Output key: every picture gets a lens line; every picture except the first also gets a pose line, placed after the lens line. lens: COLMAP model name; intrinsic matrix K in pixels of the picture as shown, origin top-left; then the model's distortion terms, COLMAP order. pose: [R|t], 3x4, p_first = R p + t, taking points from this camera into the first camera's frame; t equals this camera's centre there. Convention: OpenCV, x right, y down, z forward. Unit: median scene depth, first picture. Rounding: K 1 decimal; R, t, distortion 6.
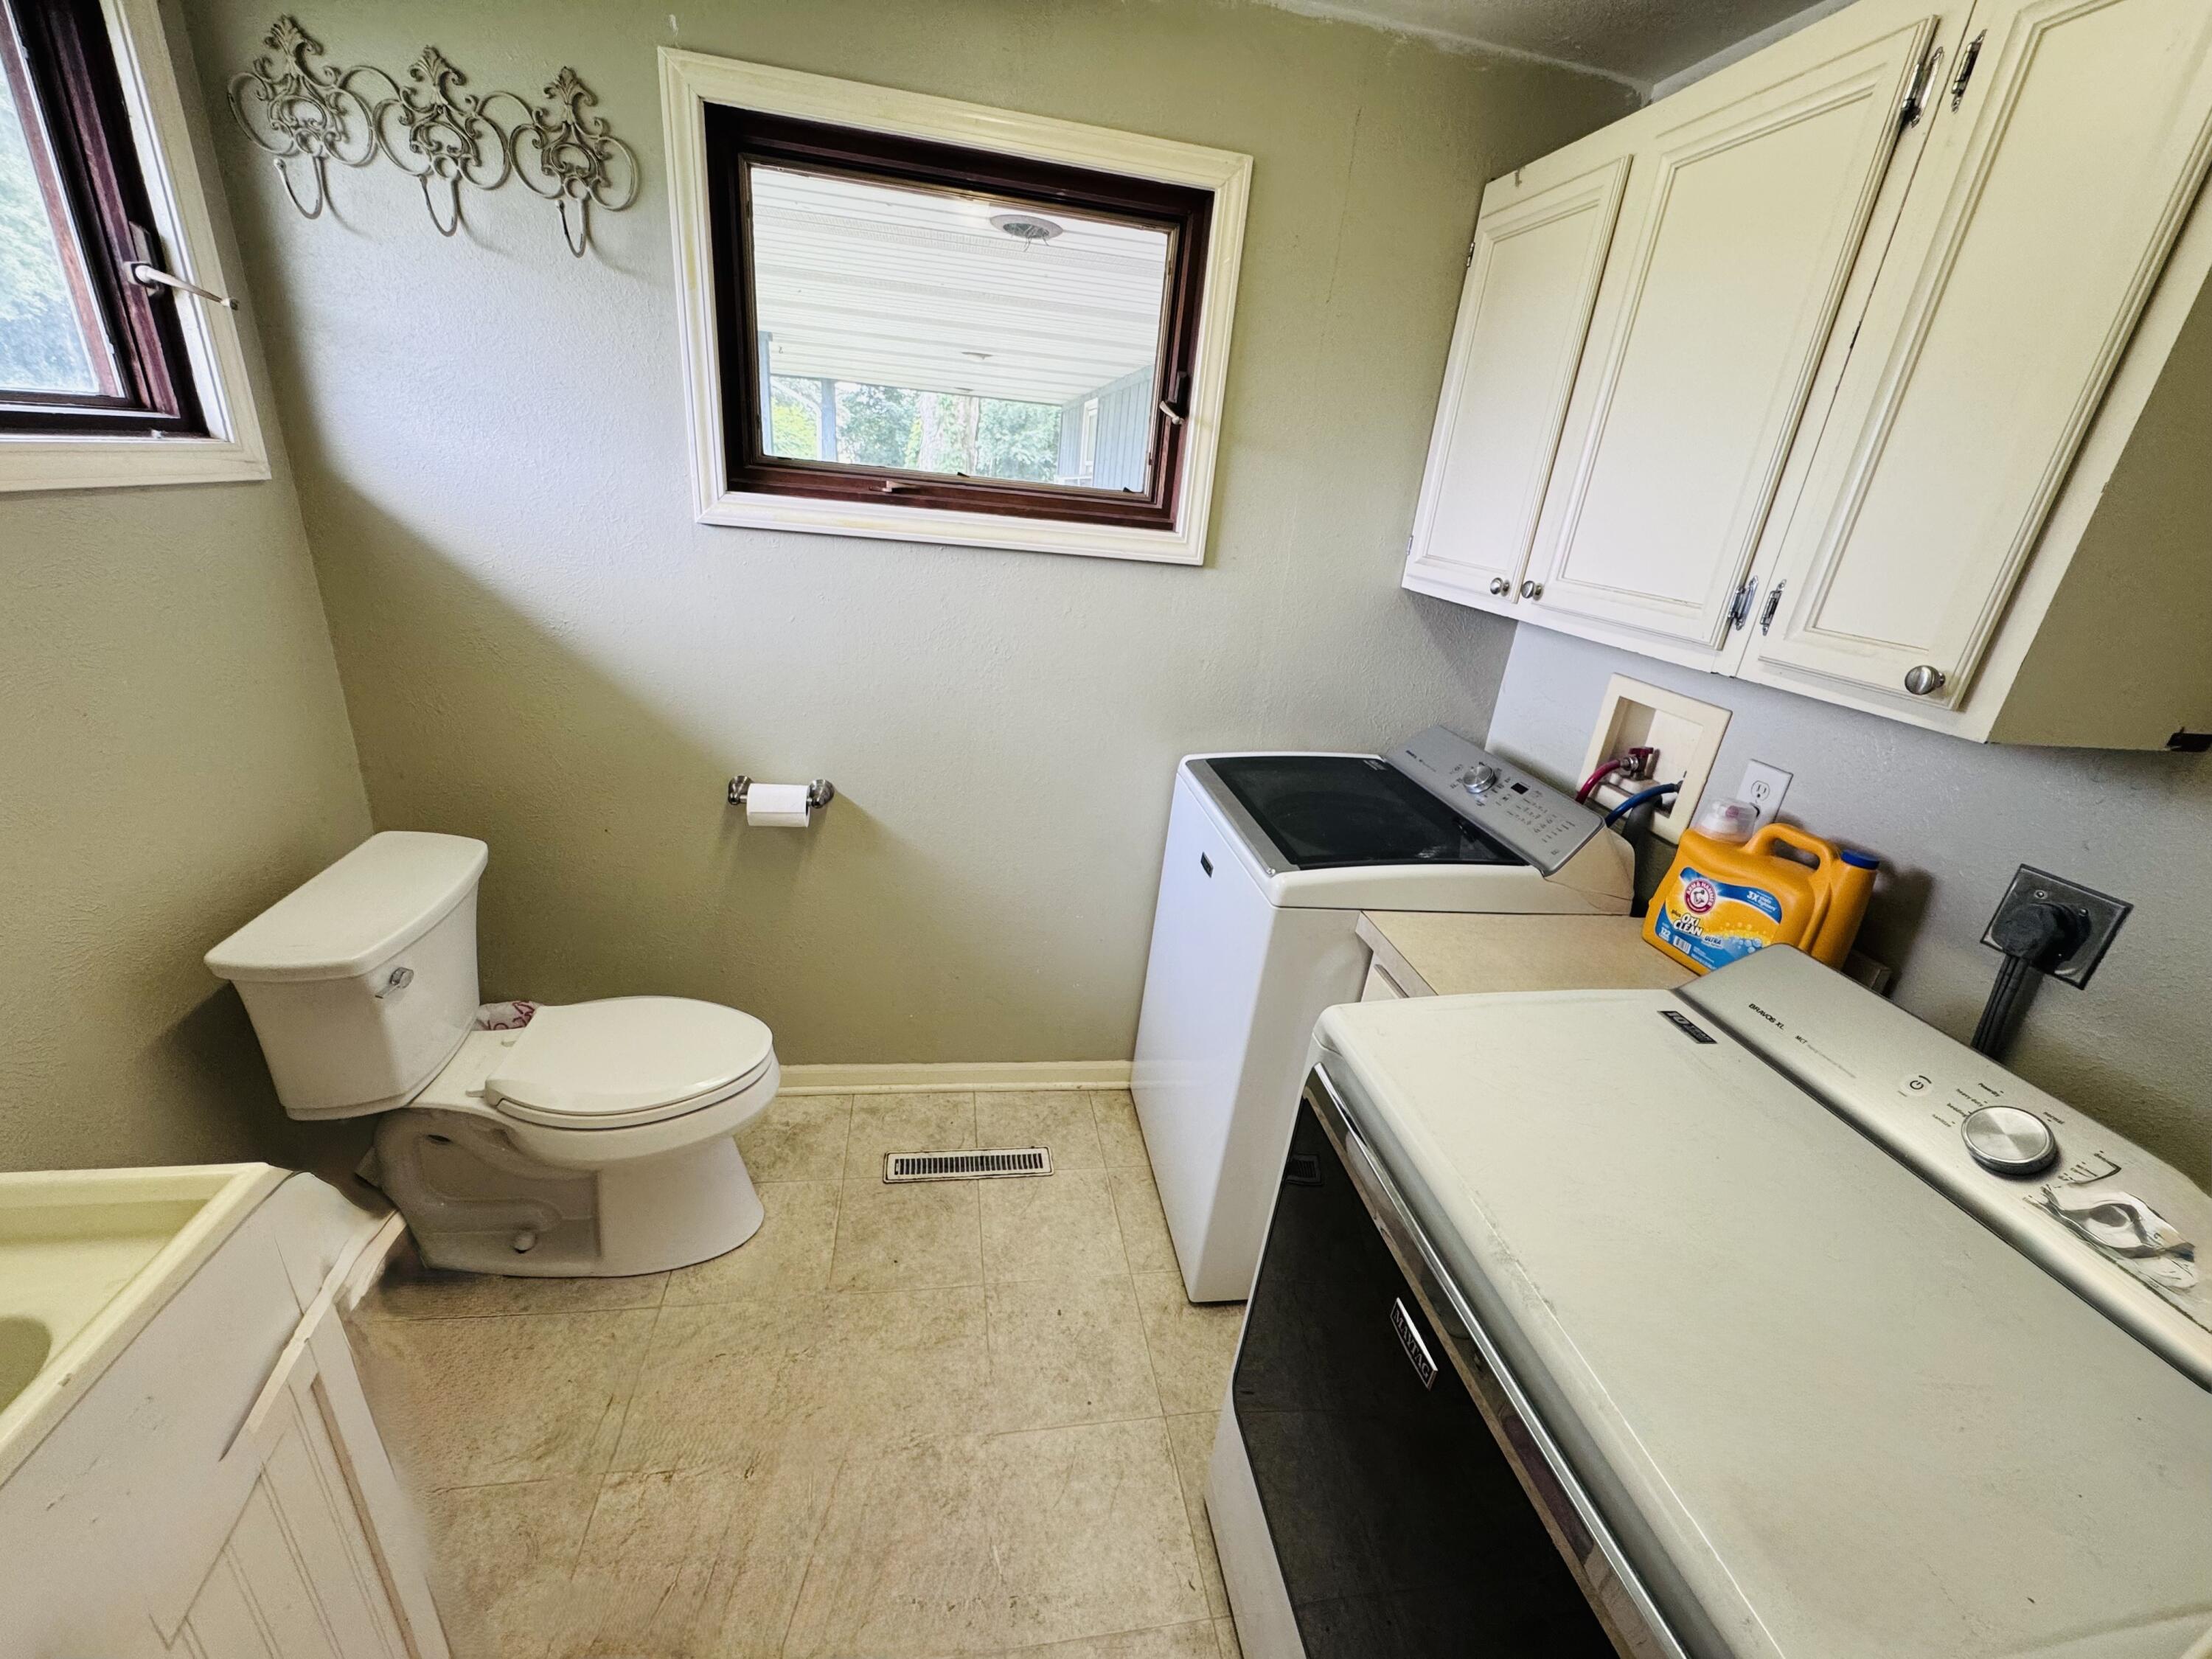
lens RADIAL K [[880.3, 0, 1109.5], [0, 880.3, 835.4], [0, 0, 1]] dist [-0.006961, 0.001748]
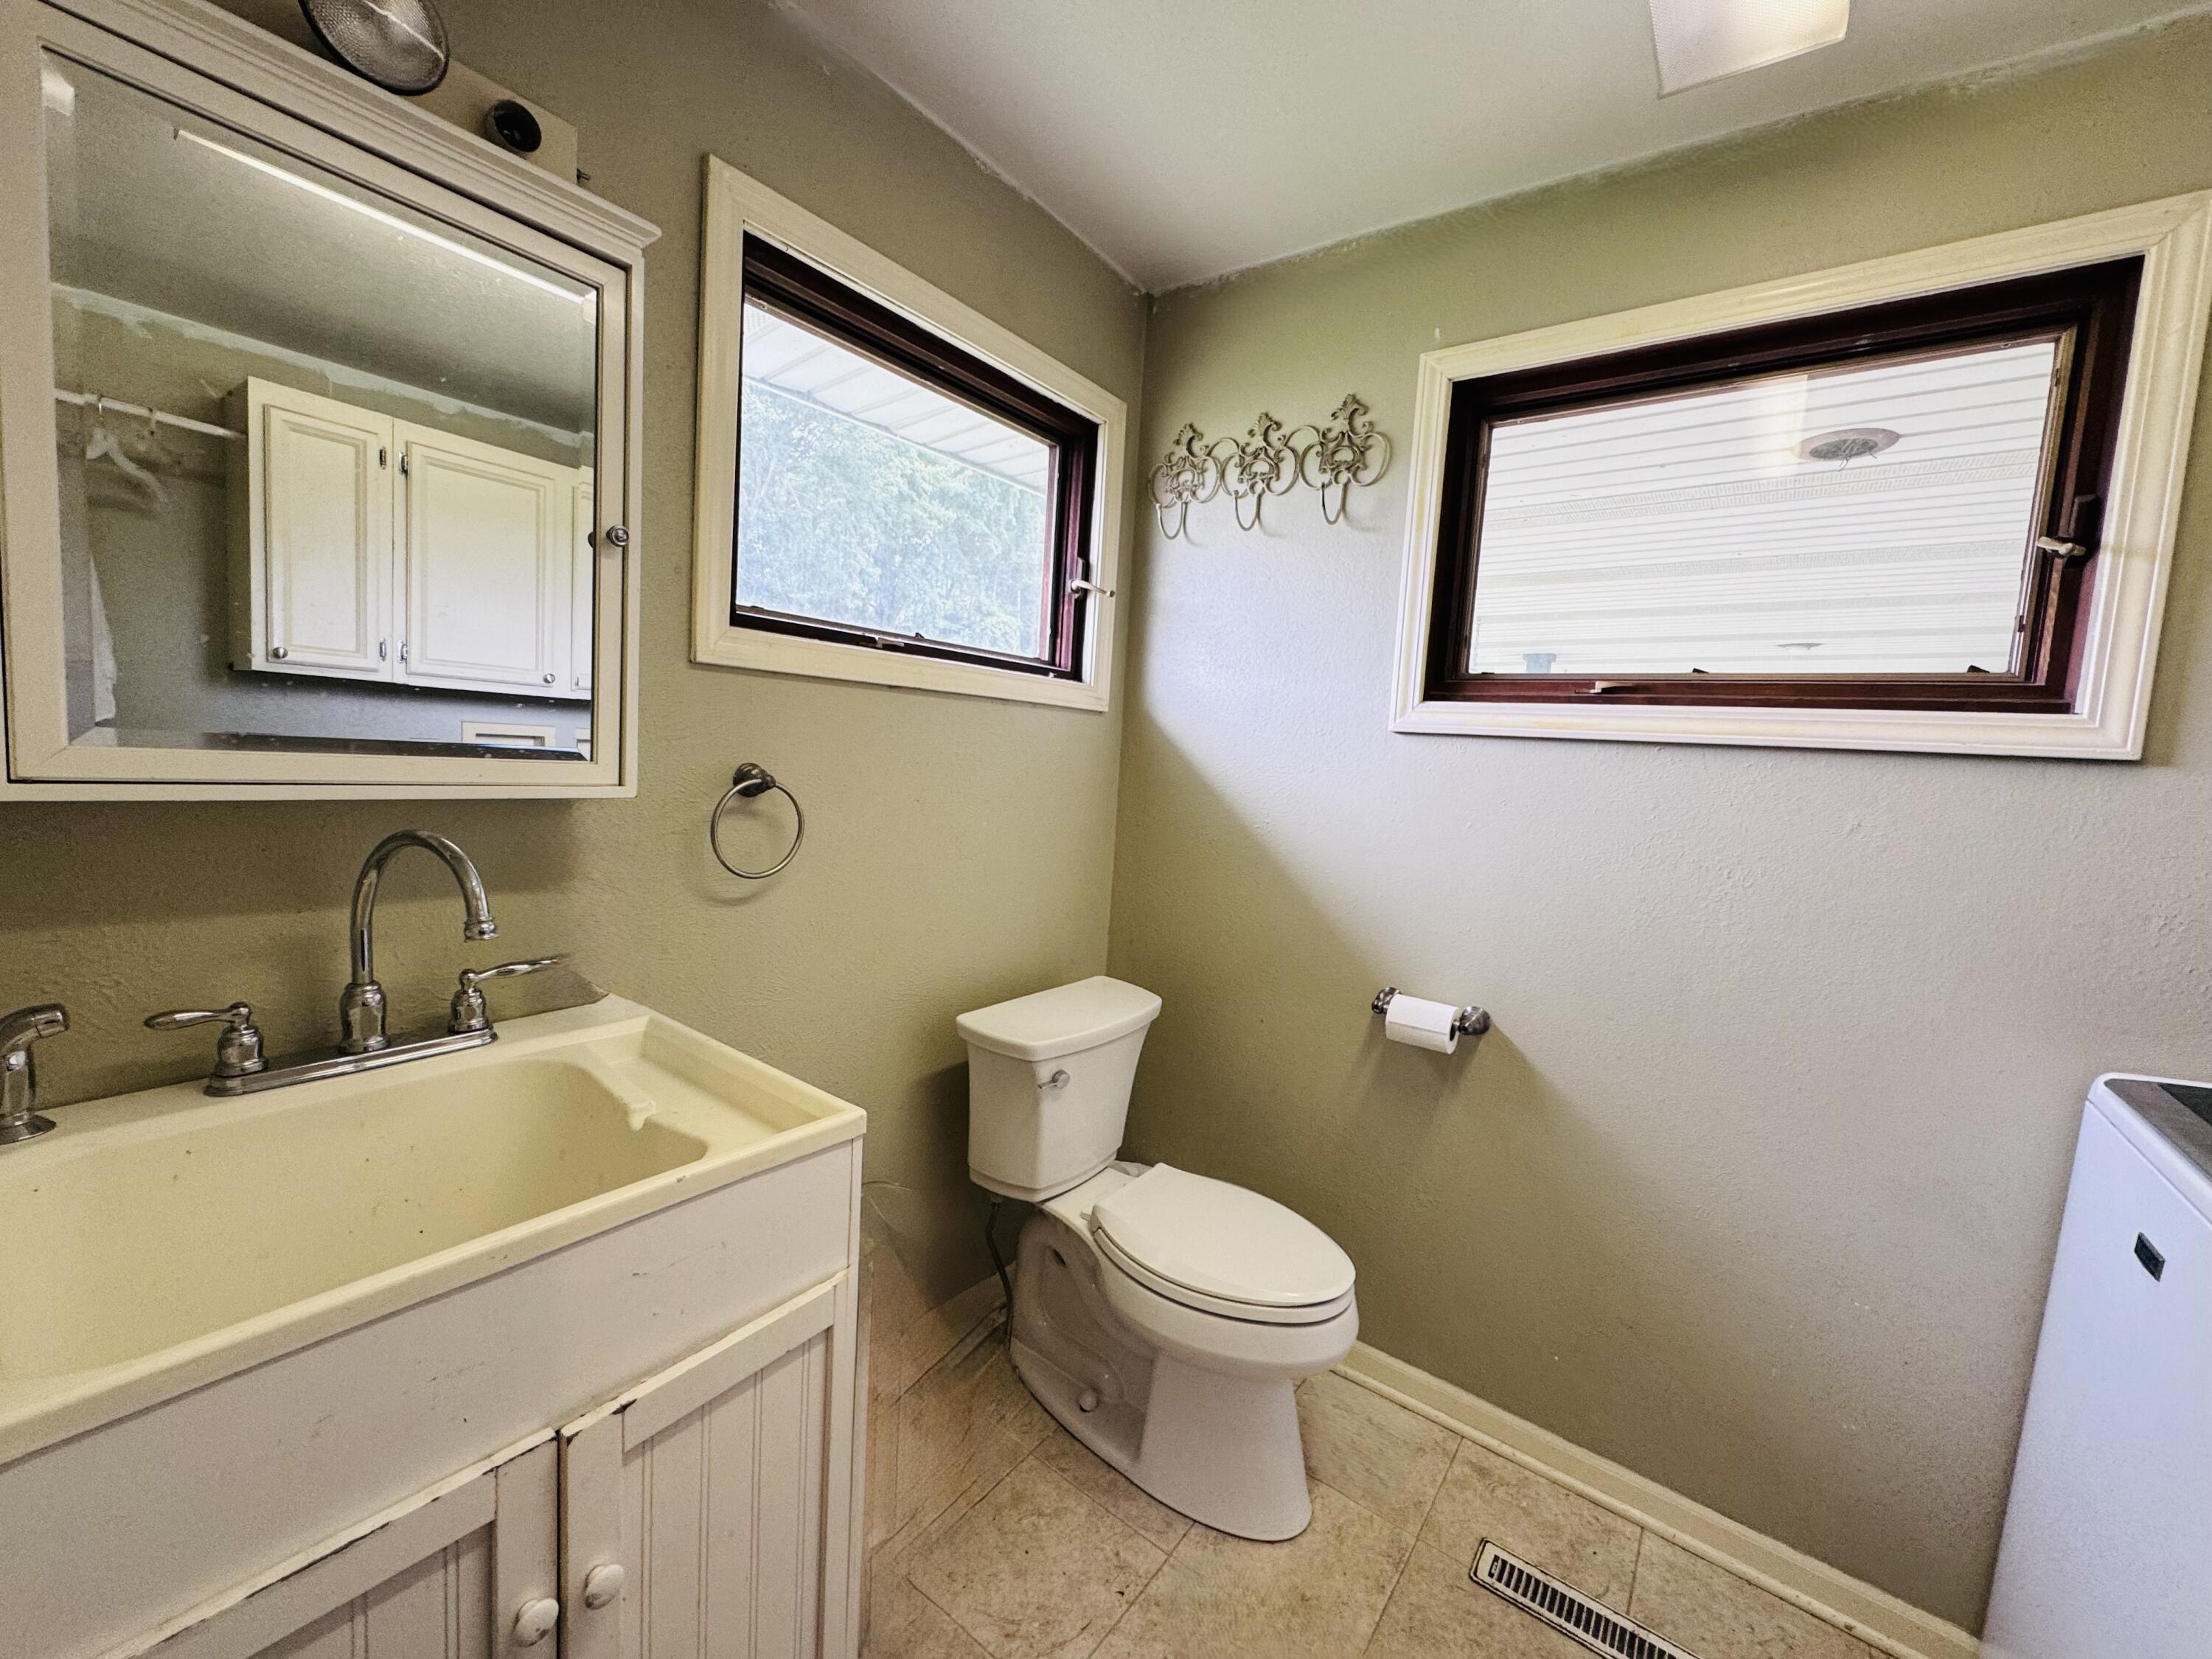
lens RADIAL K [[880.3, 0, 1109.5], [0, 880.3, 835.4], [0, 0, 1]] dist [-0.006961, 0.001748]
pose [[0.683754, 0.011915, -0.729615, 0.071740], [-0.275198, 0.930247, -0.242708, 0.111765], [0.675830, 0.366741, 0.639339, 0.160062]]
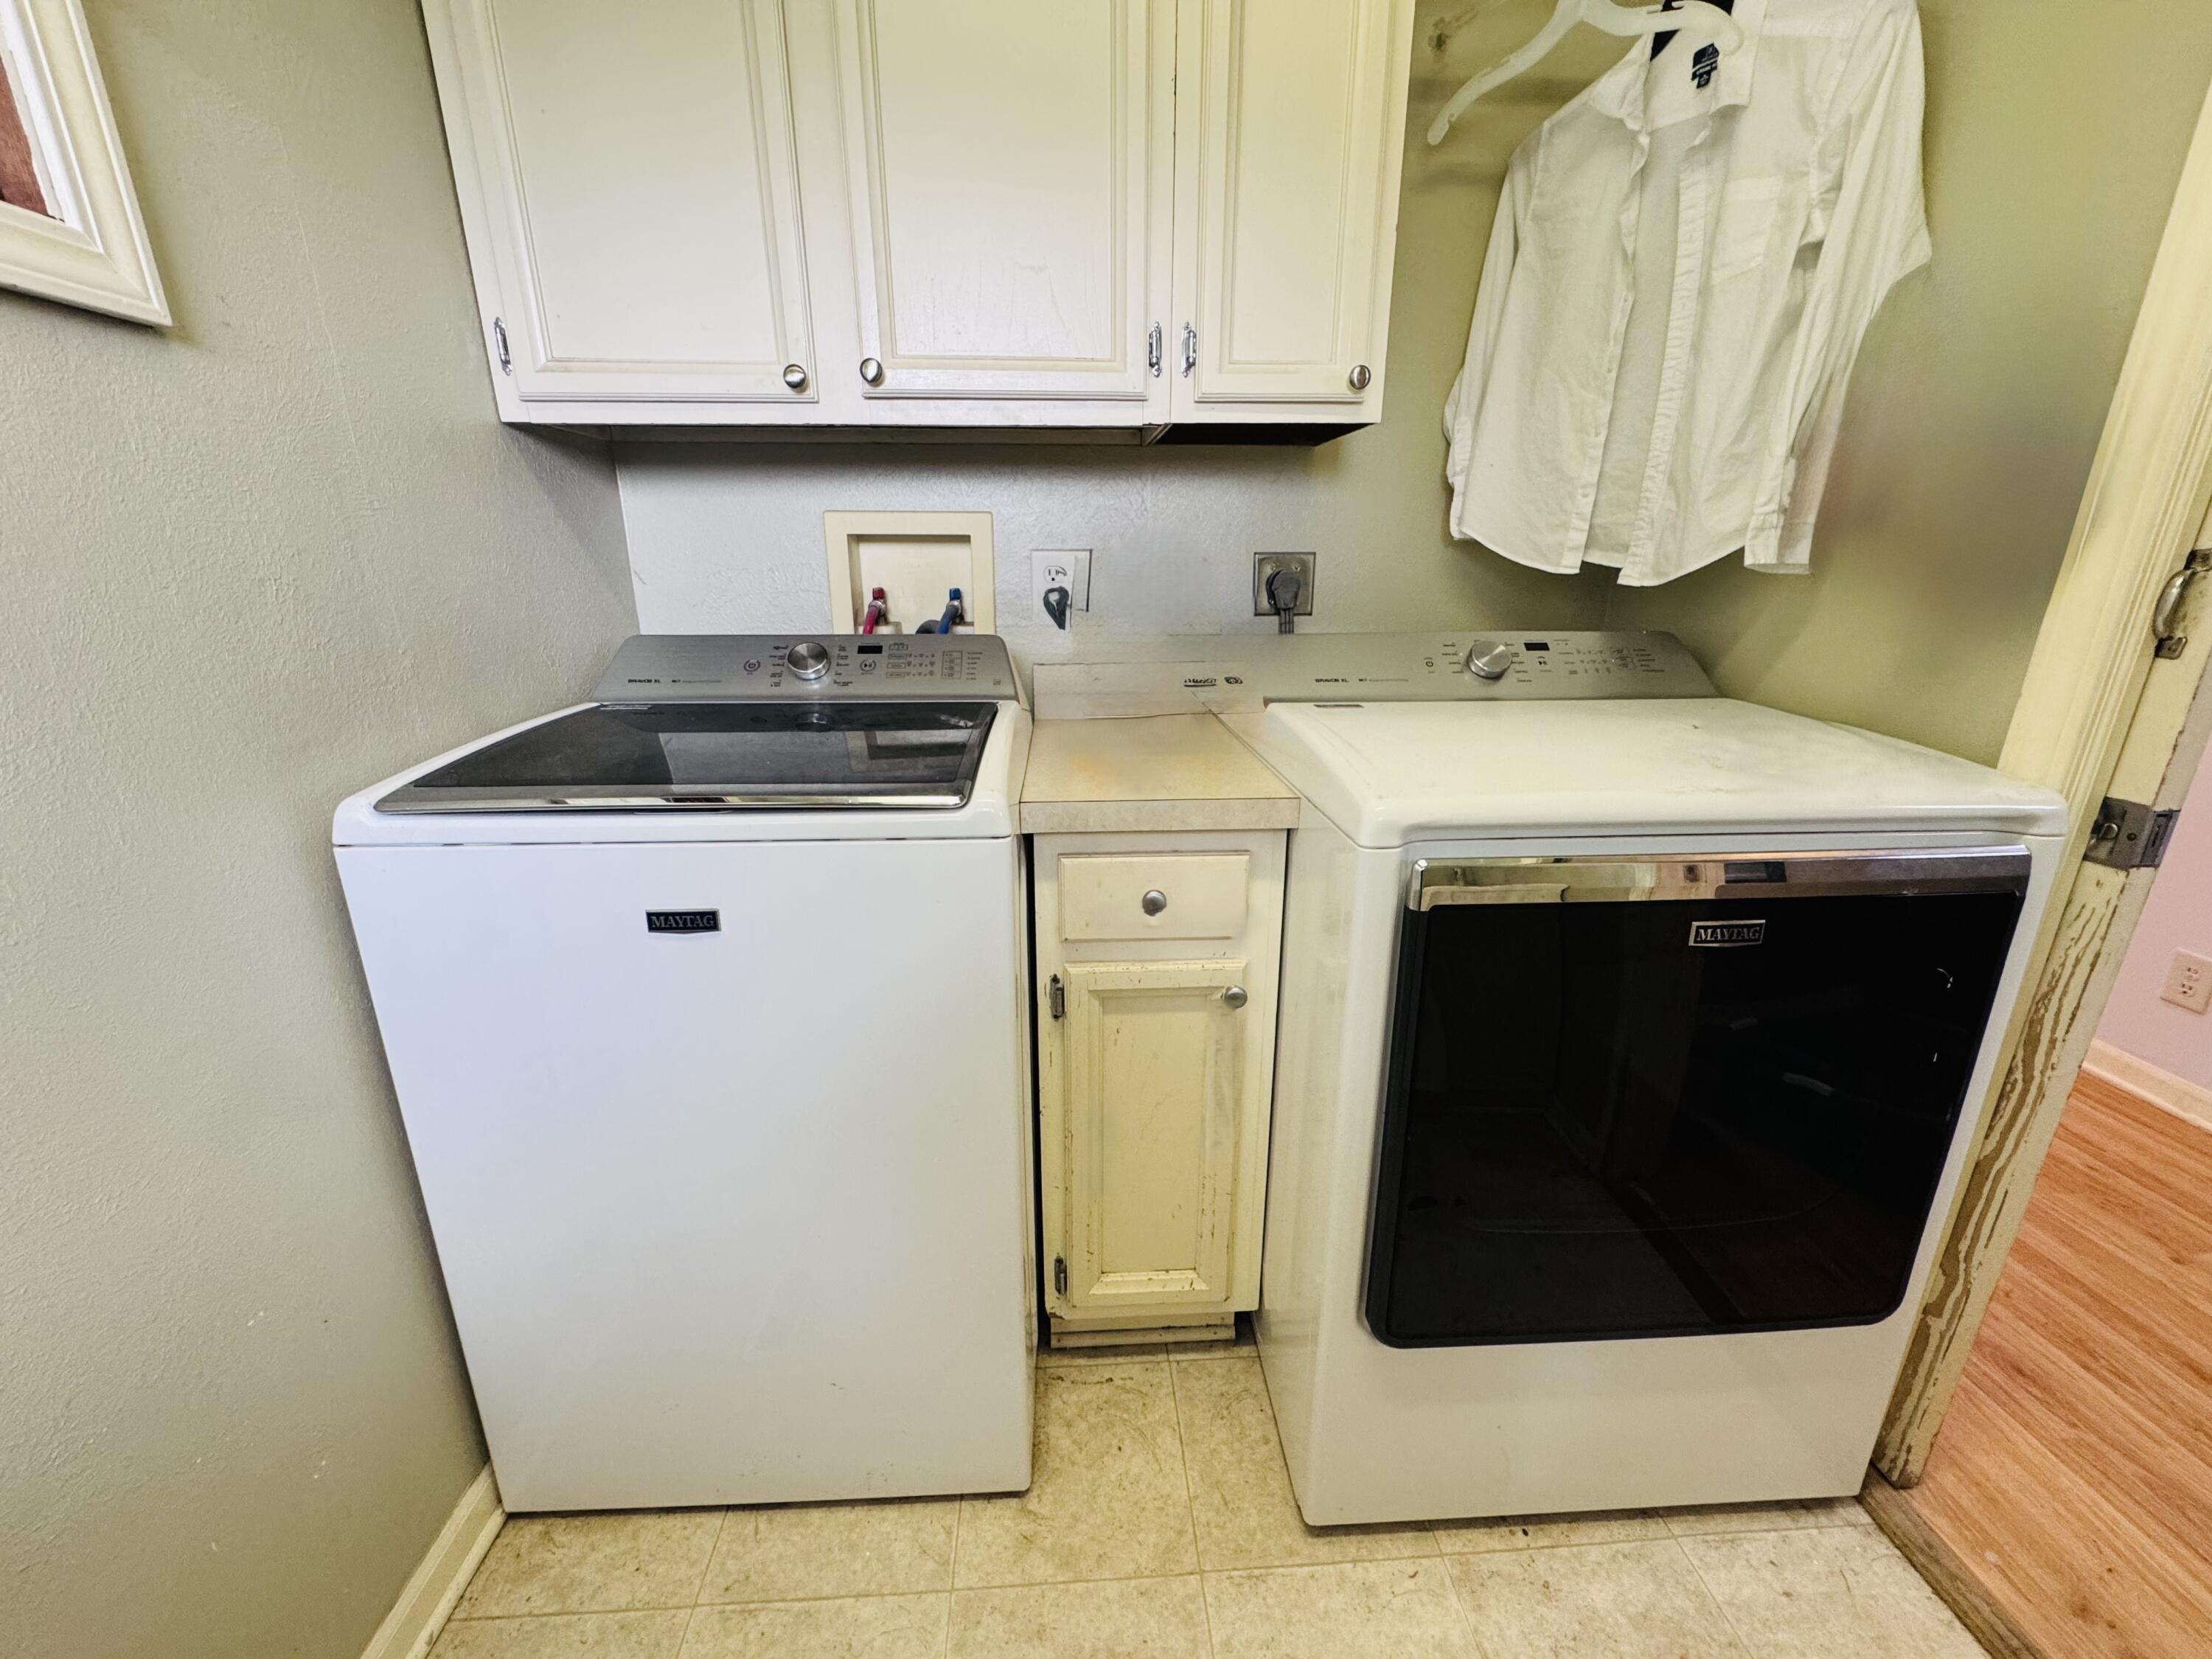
lens RADIAL K [[880.3, 0, 1109.5], [0, 880.3, 835.4], [0, 0, 1]] dist [-0.006961, 0.001748]
pose [[0.115076, -0.387090, 0.914833, -0.354465], [0.388575, 0.865108, 0.317171, -0.086058], [-0.914203, 0.318982, 0.249967, 0.715194]]
